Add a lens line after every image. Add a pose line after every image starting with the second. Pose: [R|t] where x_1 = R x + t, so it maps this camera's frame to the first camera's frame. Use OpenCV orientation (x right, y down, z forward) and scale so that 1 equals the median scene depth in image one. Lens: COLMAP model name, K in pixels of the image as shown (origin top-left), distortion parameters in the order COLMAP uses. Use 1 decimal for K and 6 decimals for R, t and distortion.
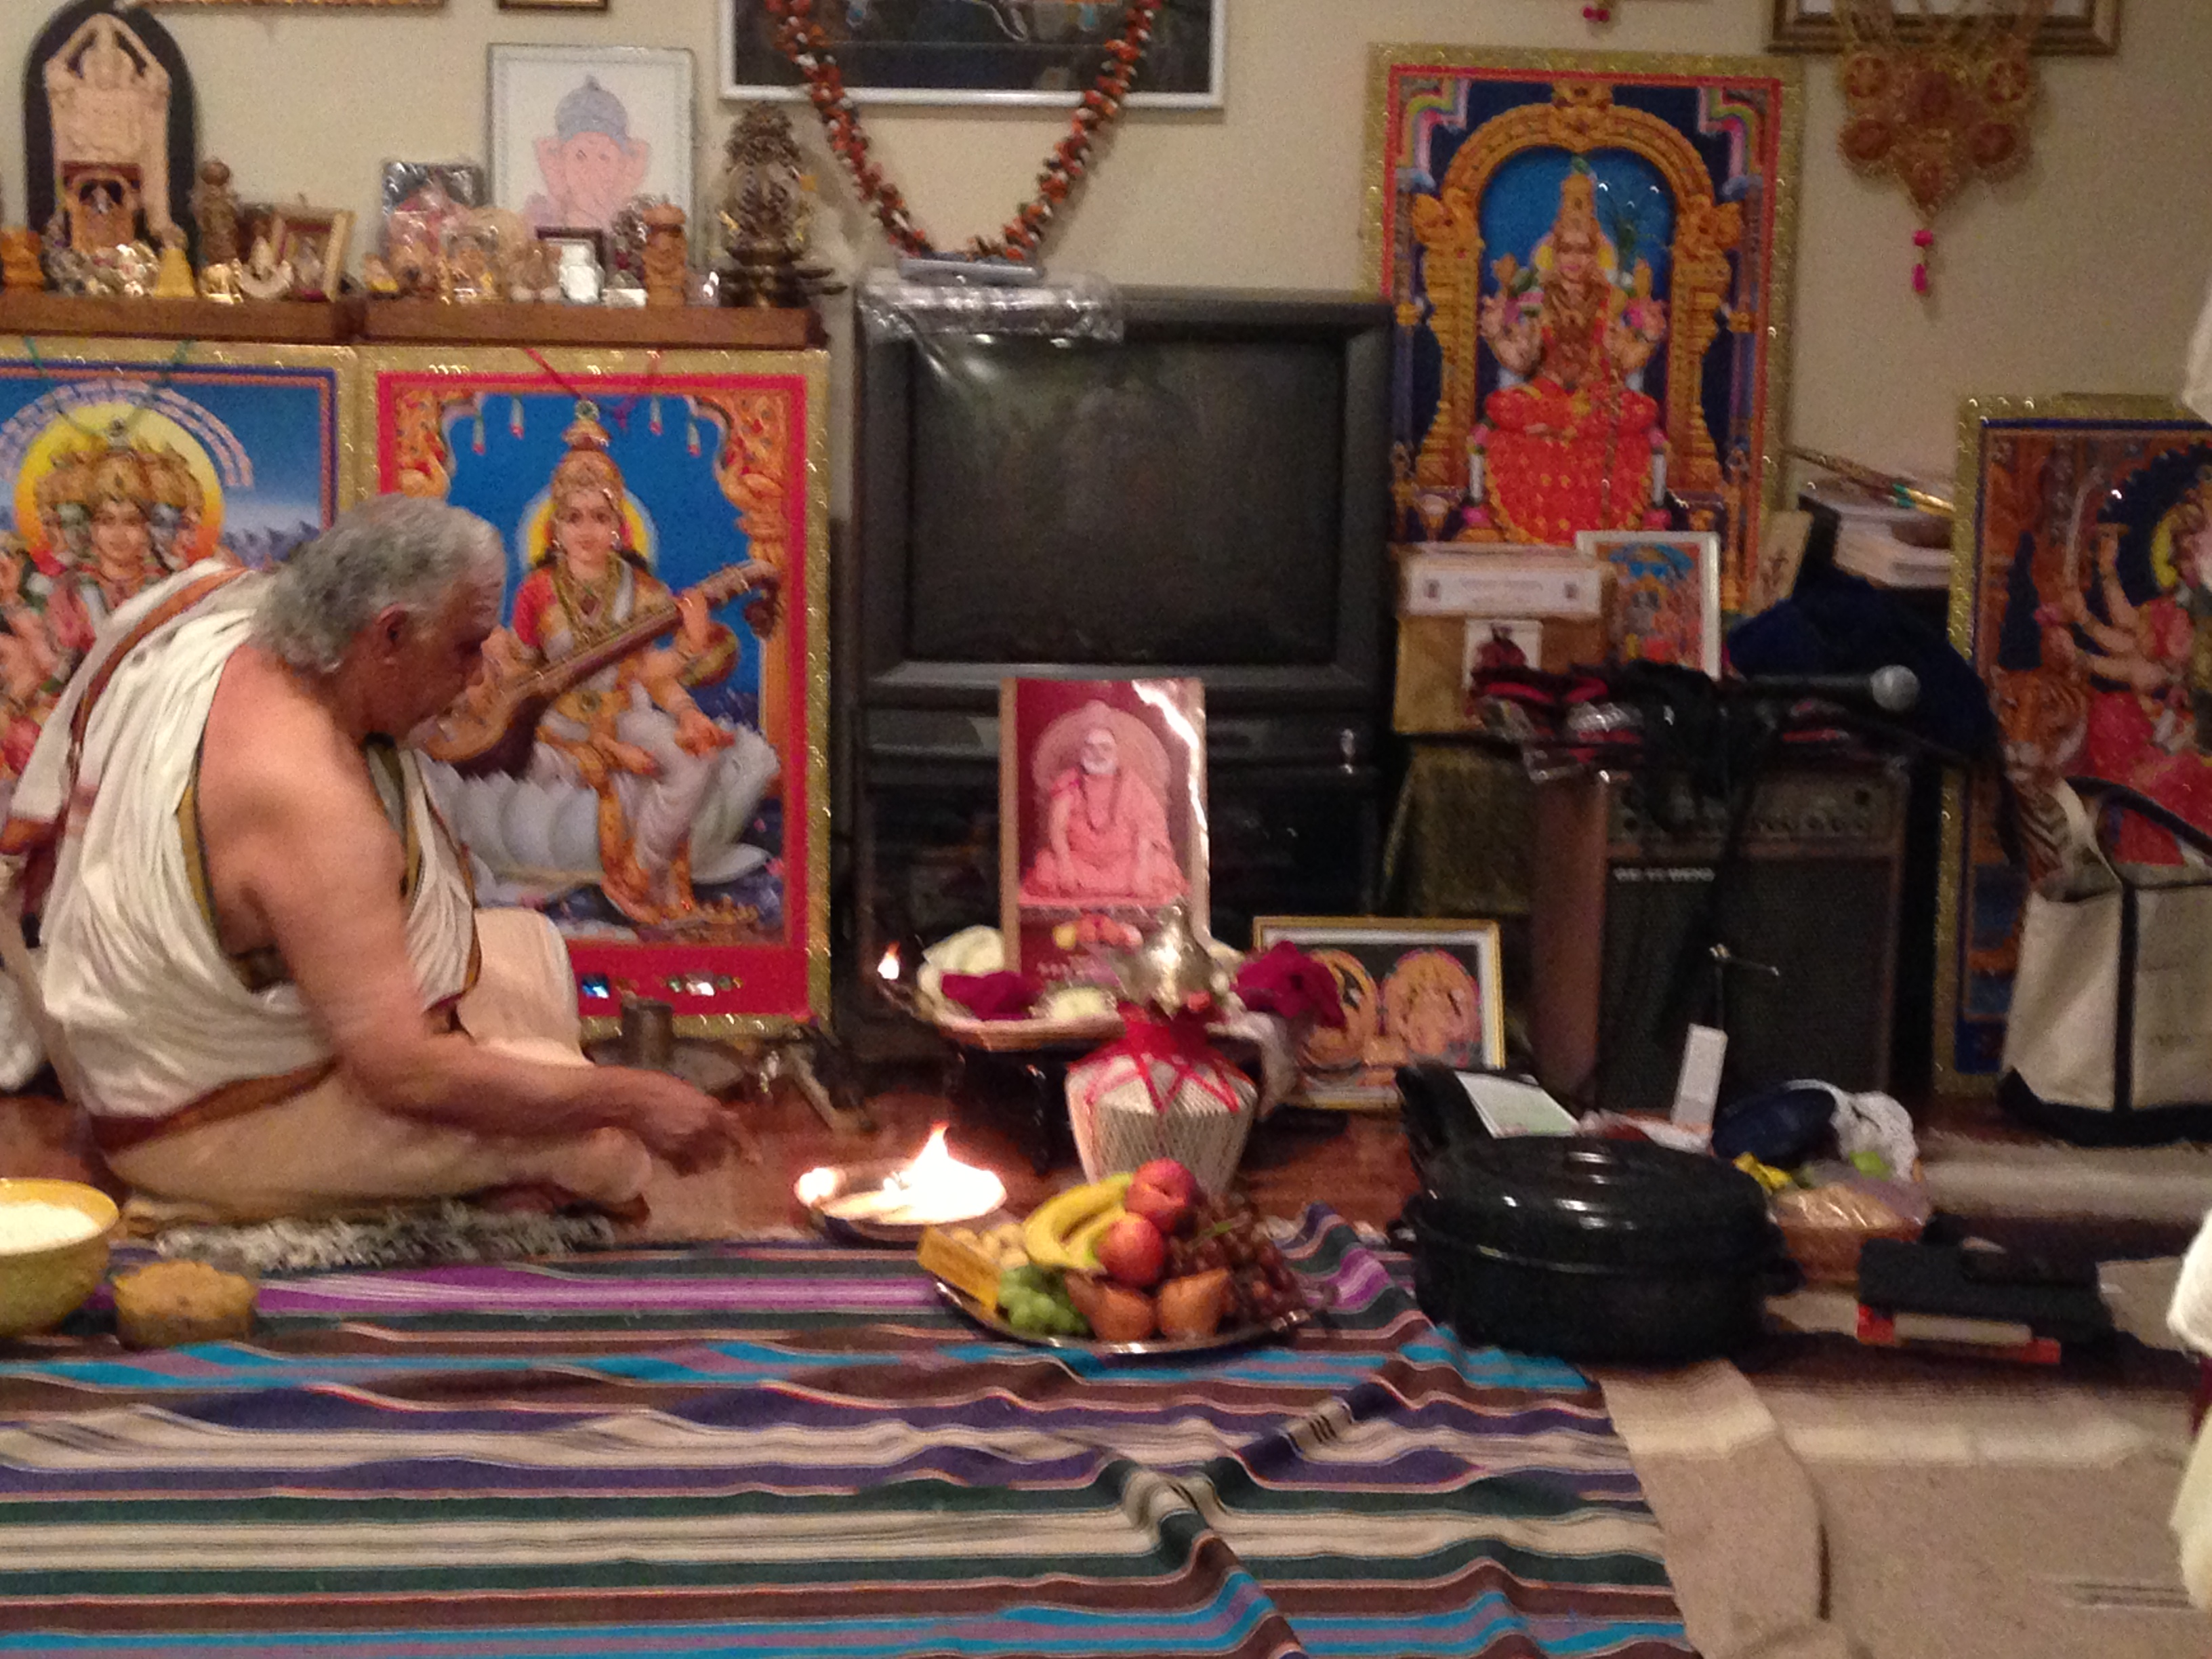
lens RADIAL K [[3944.0, 0, 1175.9], [0, 3944.0, 946.2], [0, 0, 1]] dist [0.058577, 0.000000]
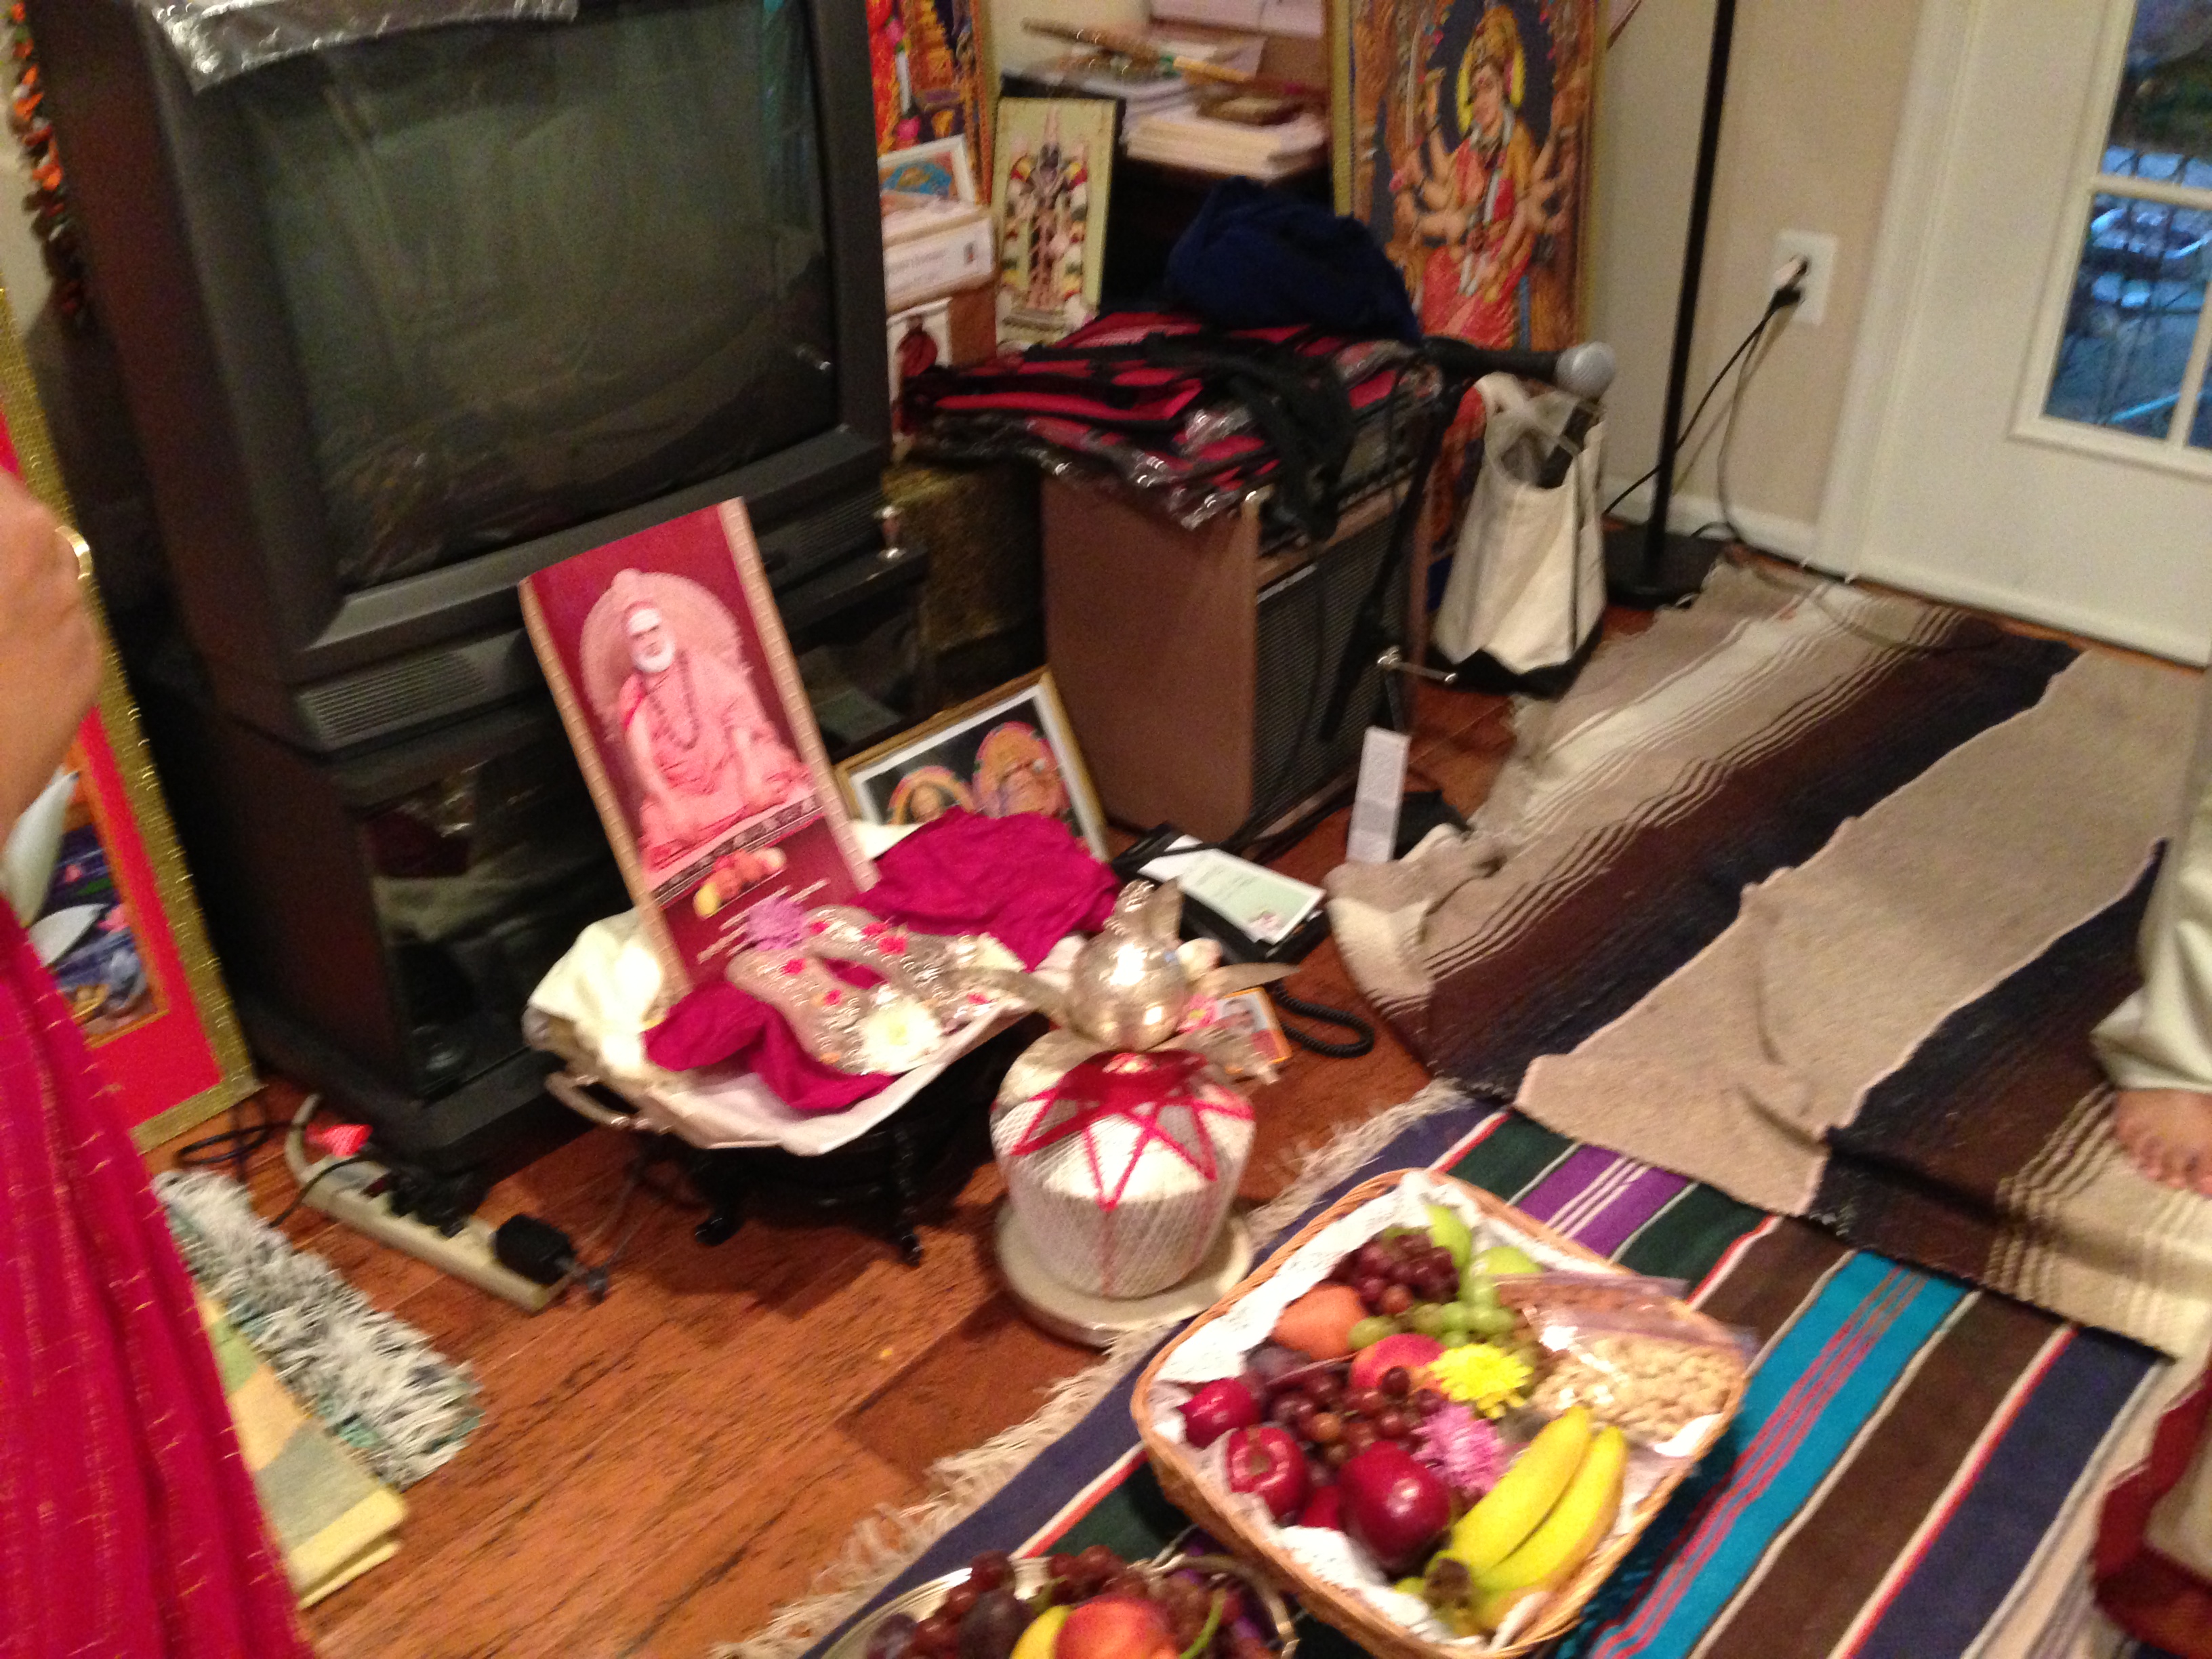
lens RADIAL K [[2069.2, 0, 1172.0], [0, 2069.2, 864.2], [0, 0, 1]] dist [0.060673, 0.000000]
pose [[0.702590, -0.385429, 0.598174, -0.189514], [0.169658, 0.907100, 0.385210, -0.138118], [-0.691074, -0.169159, 0.702710, 0.649496]]
